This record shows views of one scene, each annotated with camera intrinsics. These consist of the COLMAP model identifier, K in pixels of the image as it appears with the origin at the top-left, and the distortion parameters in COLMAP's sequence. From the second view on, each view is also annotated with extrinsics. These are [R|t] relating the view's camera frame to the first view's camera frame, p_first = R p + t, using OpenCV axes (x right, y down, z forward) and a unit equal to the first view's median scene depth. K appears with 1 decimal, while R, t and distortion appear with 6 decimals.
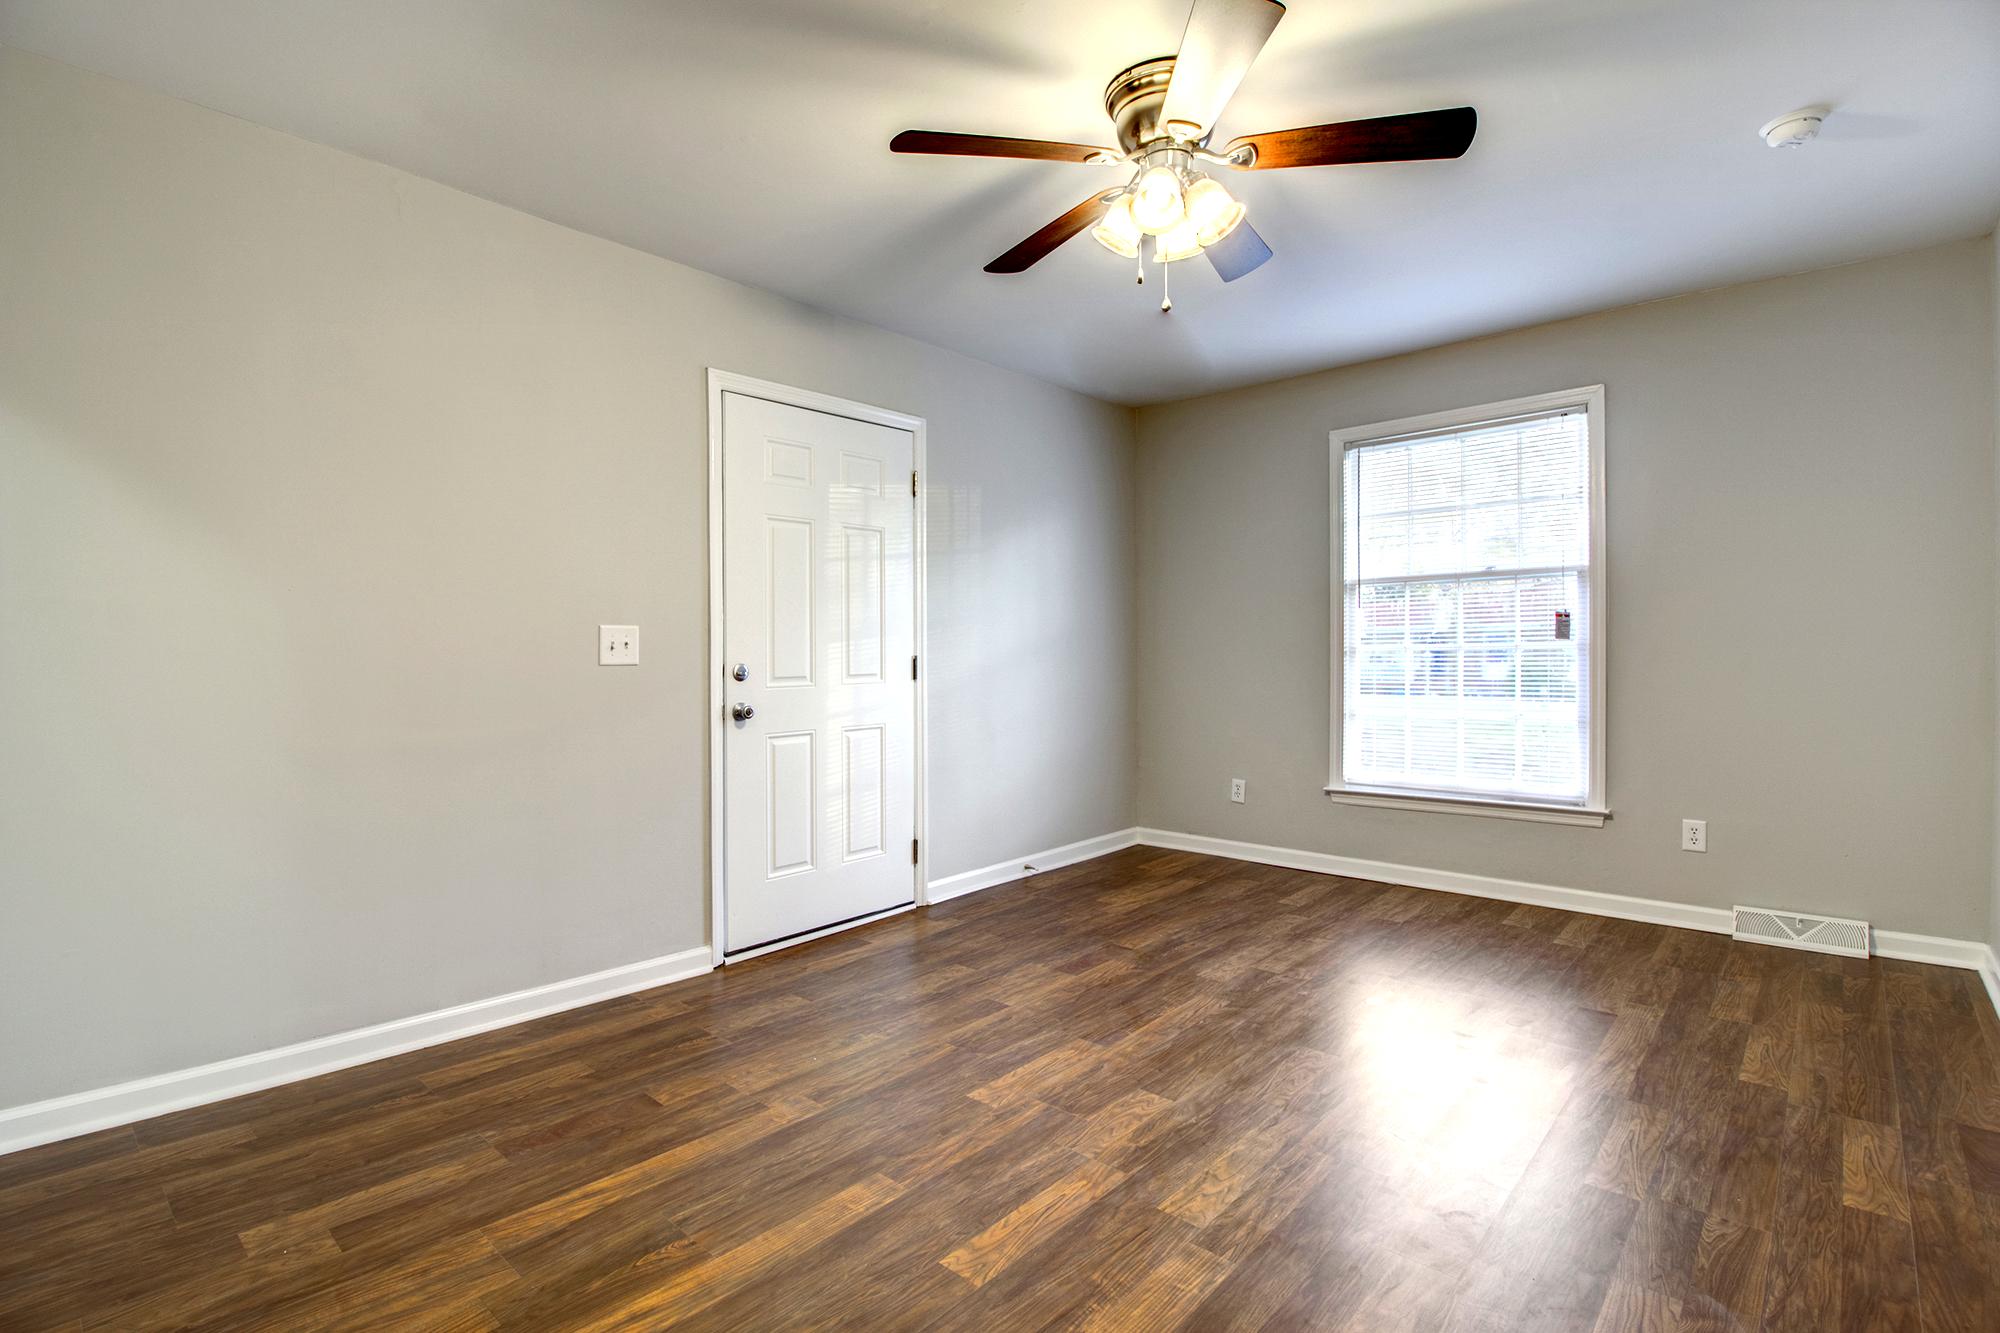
lens RADIAL K [[951.0, 0, 986.5], [0, 951.0, 649.7], [0, 0, 1]] dist [0.000453, -0.011763]
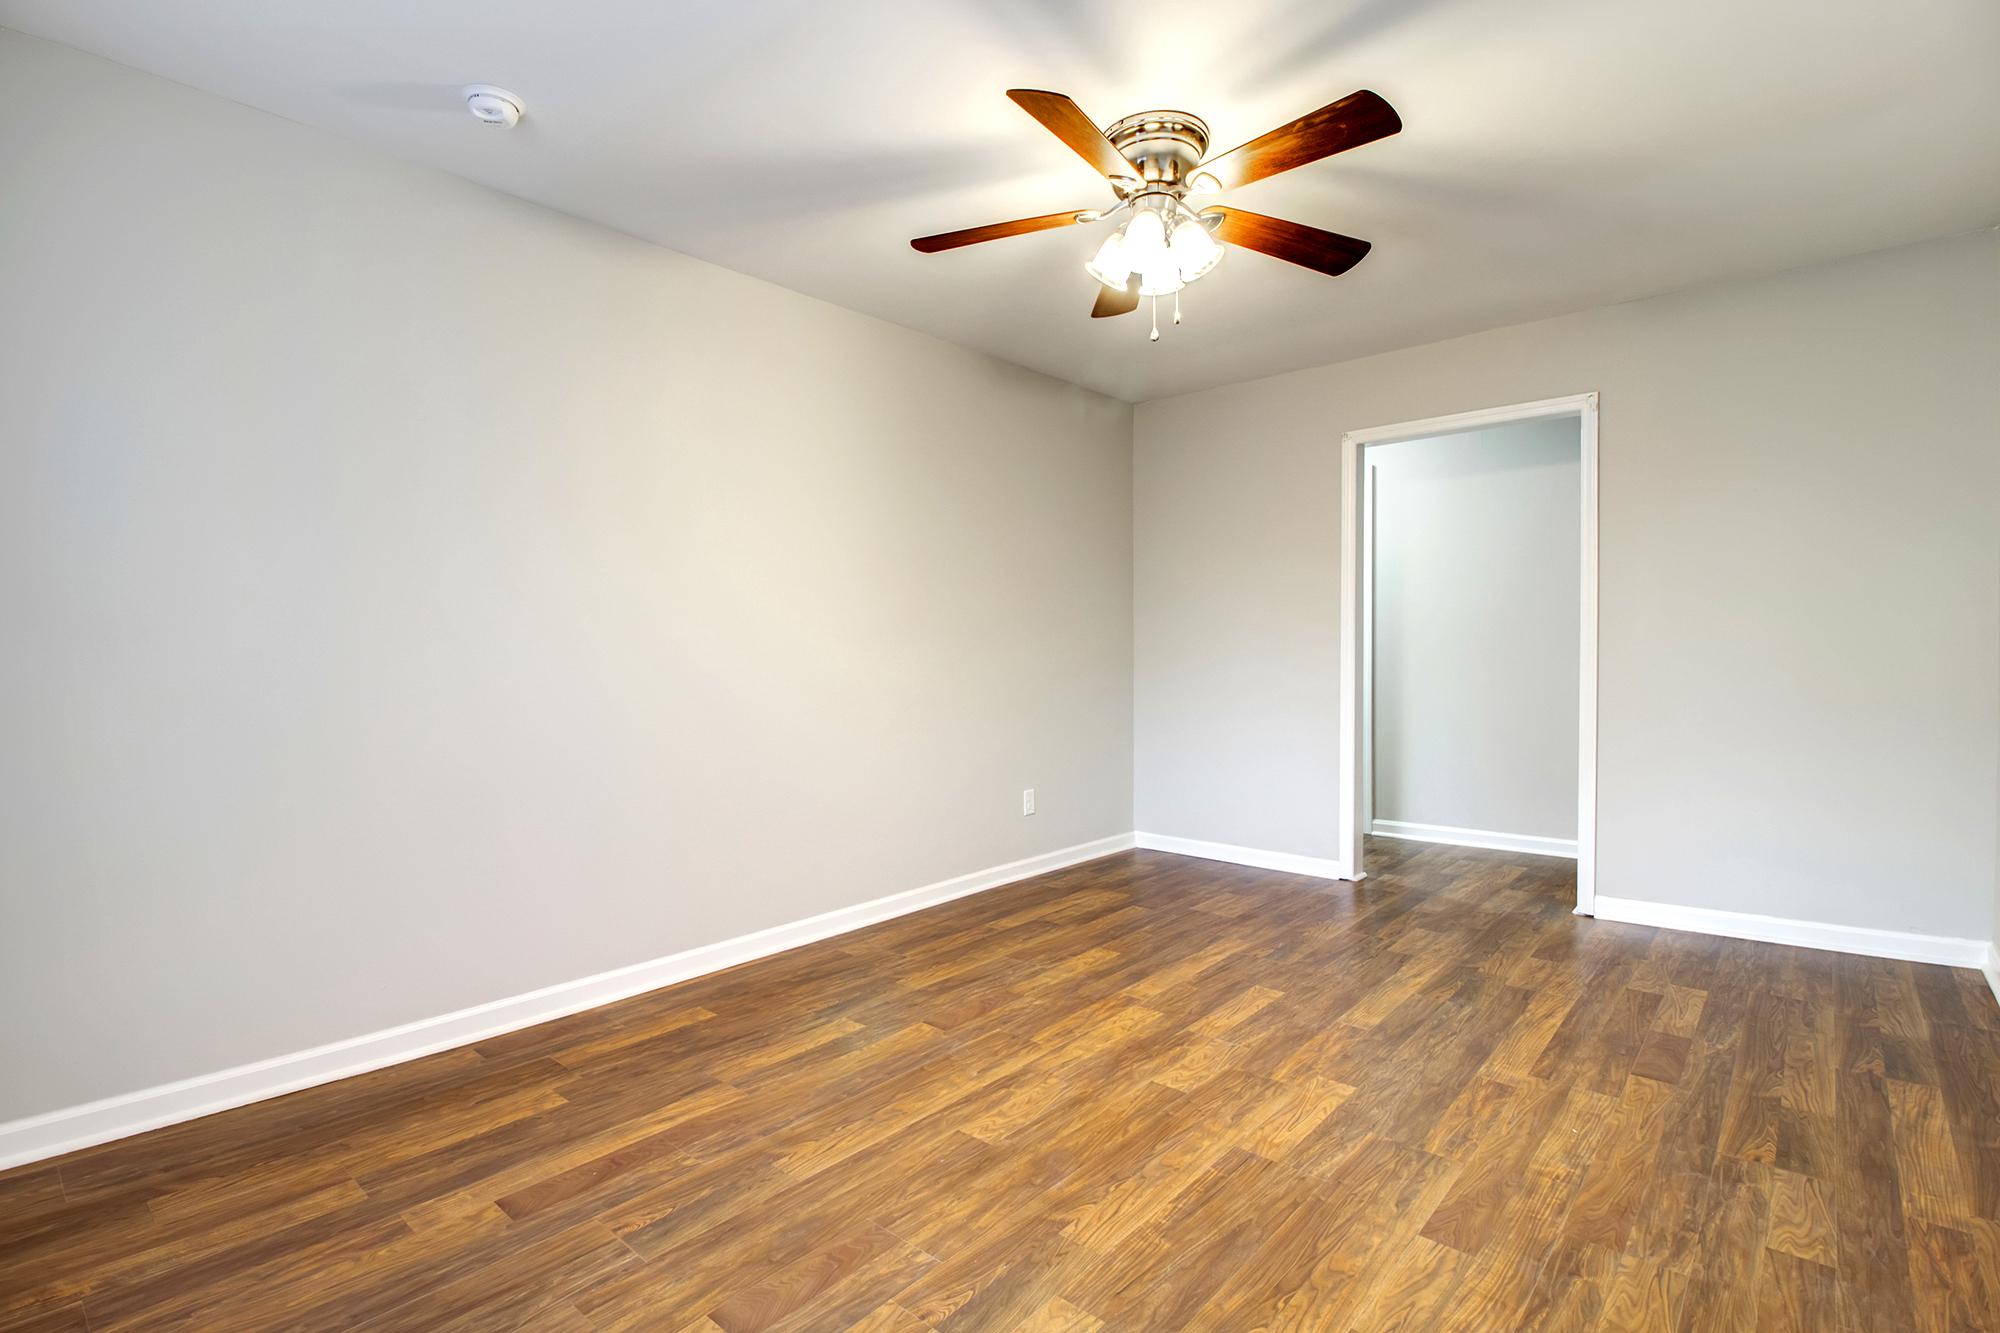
lens RADIAL K [[951.0, 0, 986.5], [0, 951.0, 649.7], [0, 0, 1]] dist [0.000453, -0.011763]
pose [[-0.999772, 0.011649, -0.017871, 0.392881], [0.011531, 0.999911, 0.006703, -0.009585], [0.017948, 0.006496, -0.999818, 2.039716]]
